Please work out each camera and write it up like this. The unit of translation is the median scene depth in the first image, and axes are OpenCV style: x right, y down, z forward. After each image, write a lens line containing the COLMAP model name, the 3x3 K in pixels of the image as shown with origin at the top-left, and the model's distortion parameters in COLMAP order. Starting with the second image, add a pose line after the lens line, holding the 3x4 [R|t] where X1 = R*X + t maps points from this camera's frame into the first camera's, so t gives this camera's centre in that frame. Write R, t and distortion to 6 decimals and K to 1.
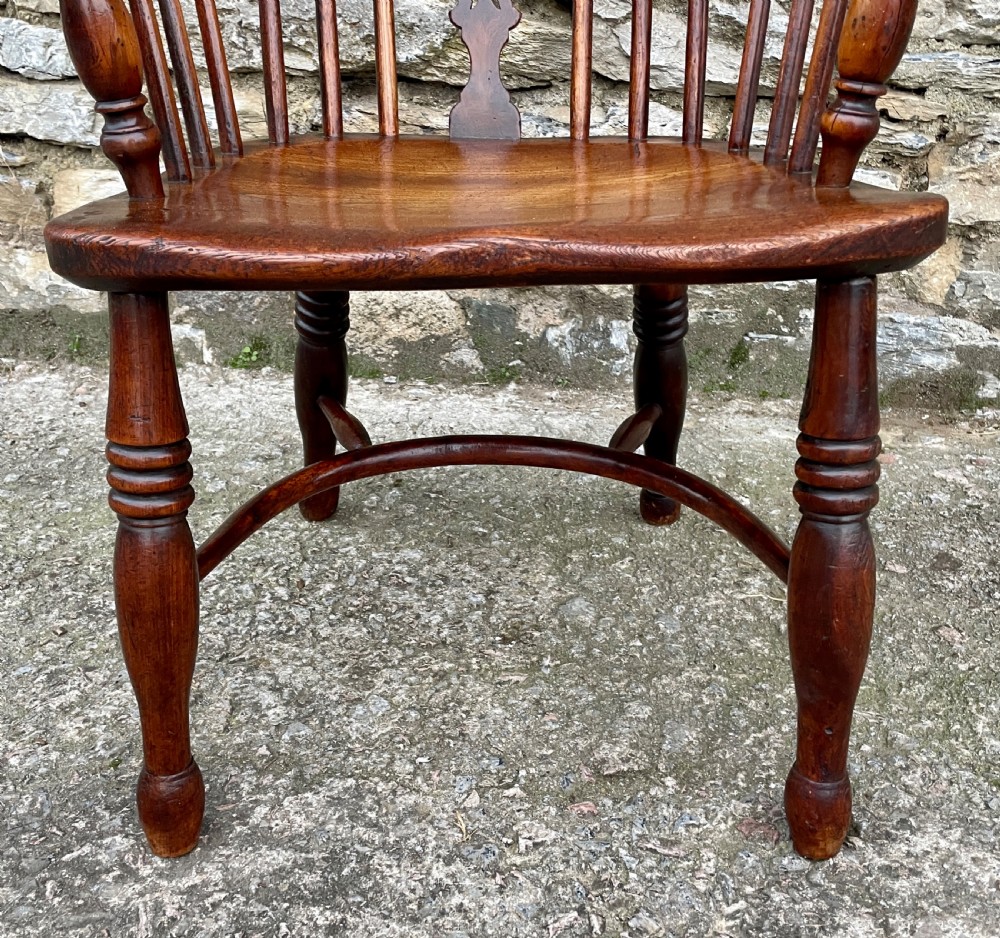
lens RADIAL K [[1106.1, 0, 476.5], [0, 1106.1, 482.6], [0, 0, 1]] dist [0.051979, 0.000000]
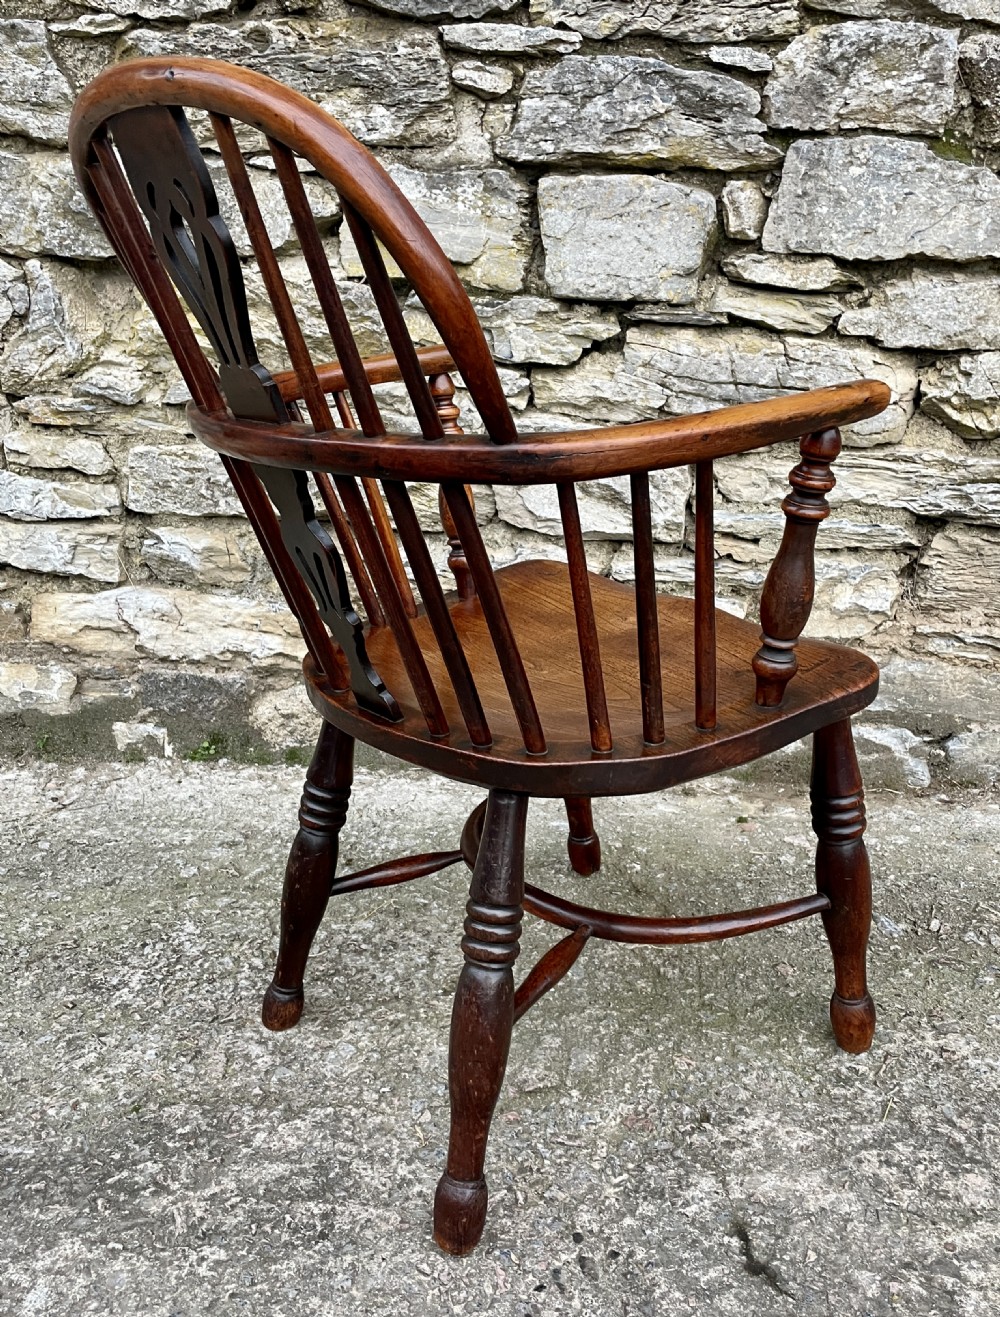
lens RADIAL K [[1202.7, 0, 540.2], [0, 1202.7, 682.3], [0, 0, 1]] dist [0.071185, -0.080216]
pose [[0.992355, -0.019072, 0.121930, -0.029443], [0.033620, 0.992398, -0.118391, -0.041933], [-0.118745, 0.121585, 0.985453, -0.419219]]
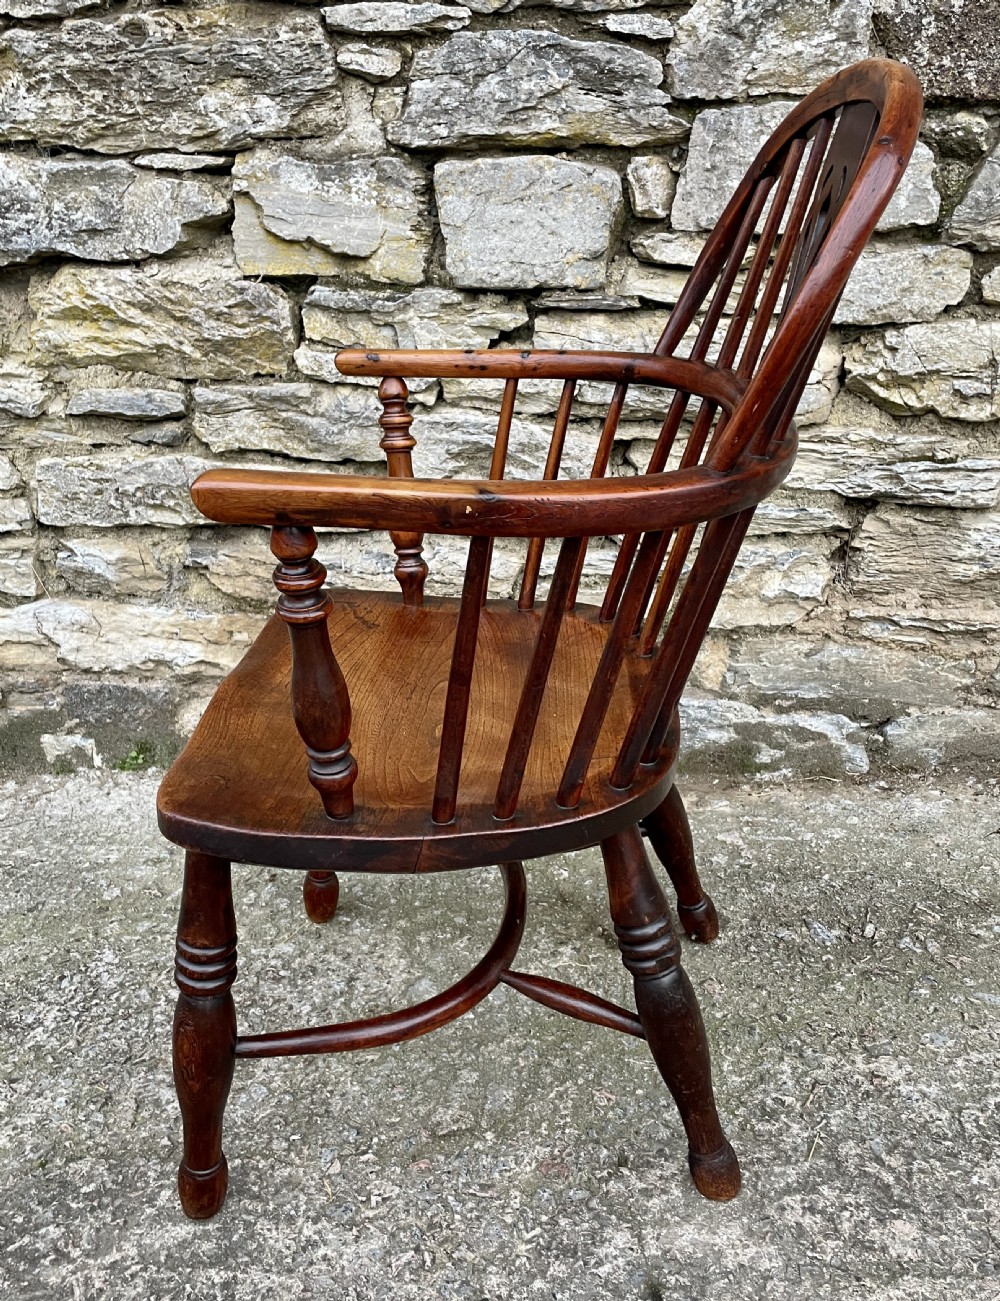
lens RADIAL K [[1165.8, 0, 482.1], [0, 1165.8, 674.1], [0, 0, 1]] dist [0.079170, -0.100319]
pose [[0.994016, -0.062167, 0.089825, 0.066974], [0.069034, 0.994754, -0.075486, -0.140222], [-0.084661, 0.081235, 0.993093, -0.345358]]
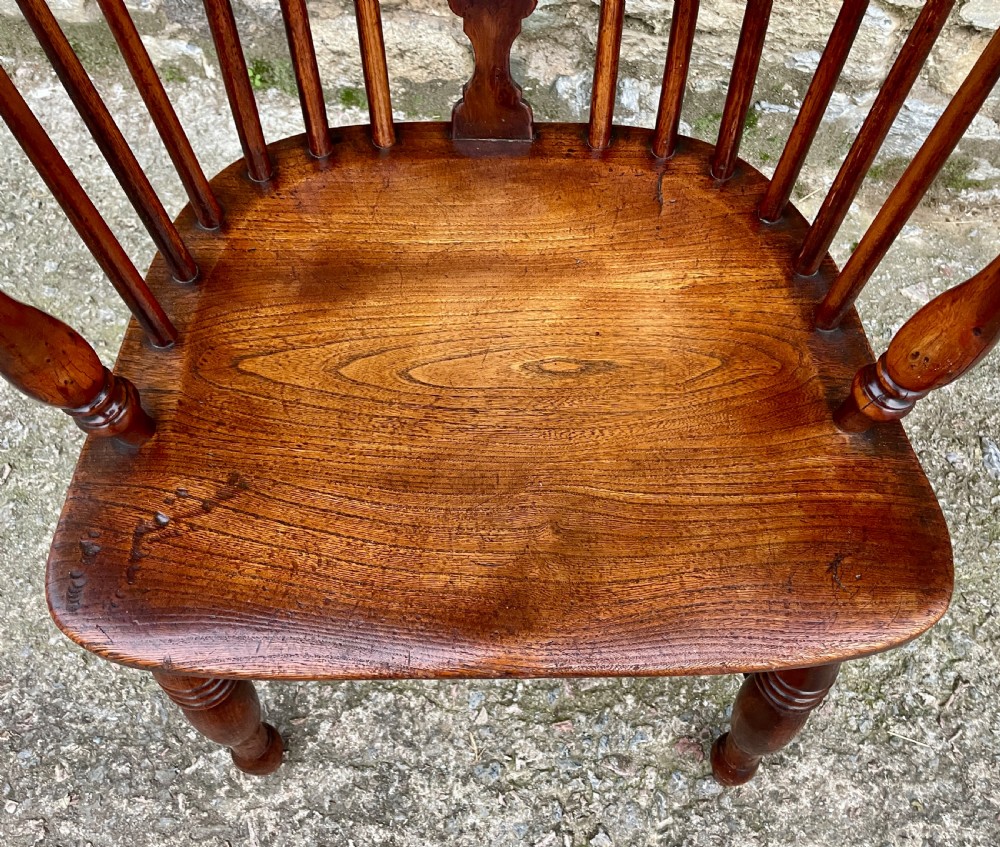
lens RADIAL K [[880.7, 0, 509.4], [0, 880.7, 413.8], [0, 0, 1]] dist [0.082607, -0.106598]
pose [[0.999741, -0.002201, 0.022662, 0.004975], [-0.011613, 0.806817, 0.590687, -0.558752], [-0.019584, -0.590797, 0.806582, 0.301171]]
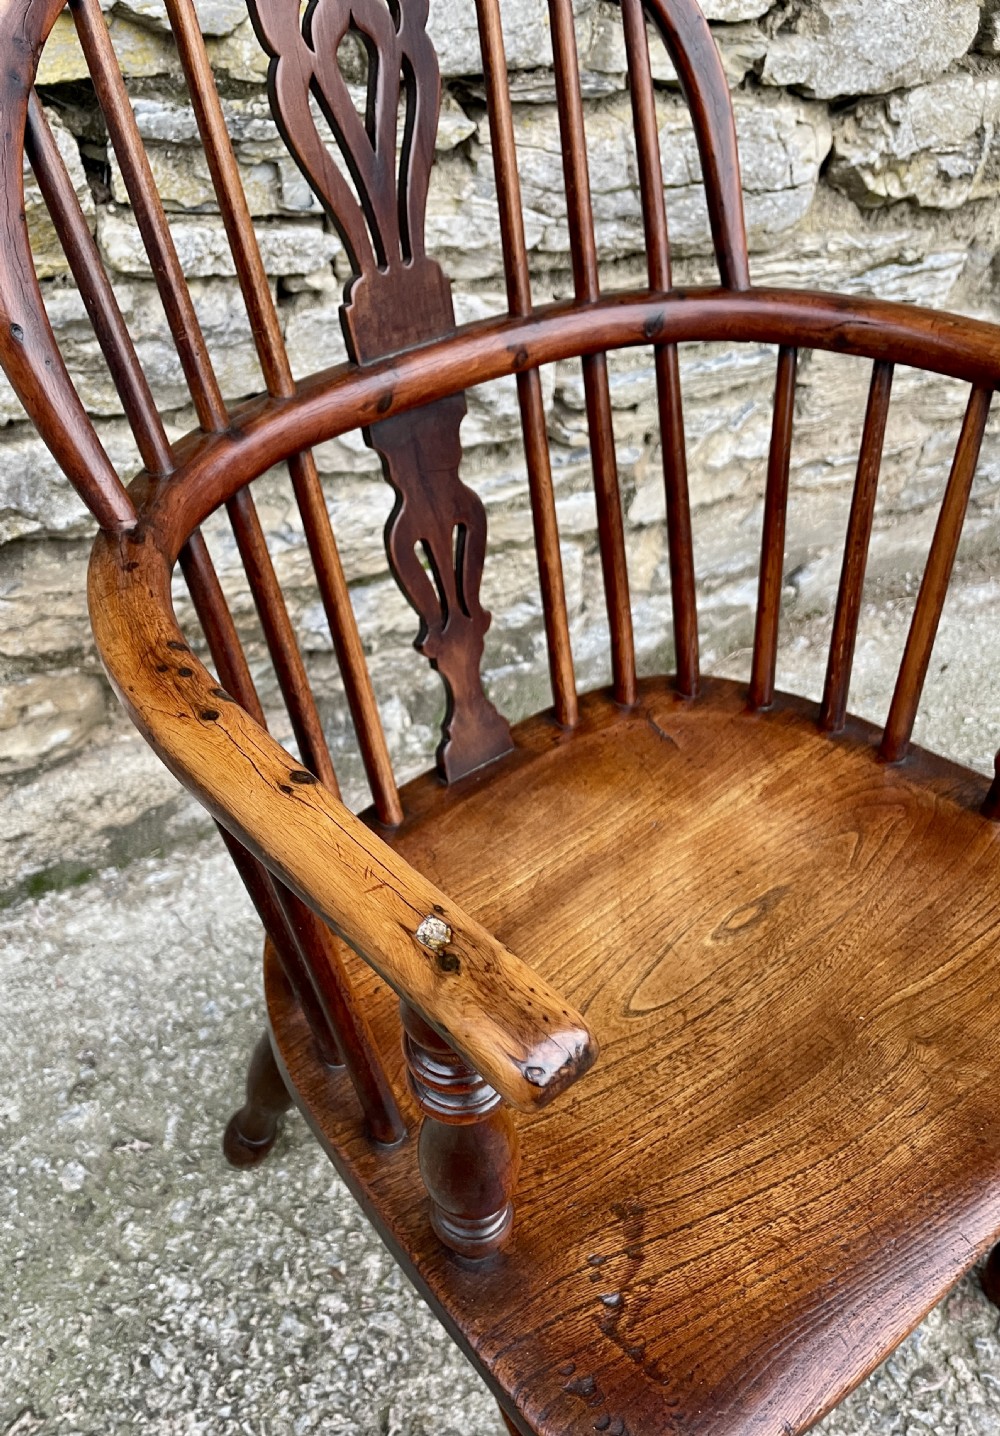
lens RADIAL K [[1187.7, 0, 417.4], [0, 1187.7, 768.5], [0, 0, 1]] dist [0.078420, -0.117241]
pose [[0.777136, -0.415122, 0.473005, -0.434976], [0.266835, 0.898042, 0.349743, -0.624193], [-0.569964, -0.145584, 0.808669, 0.343559]]
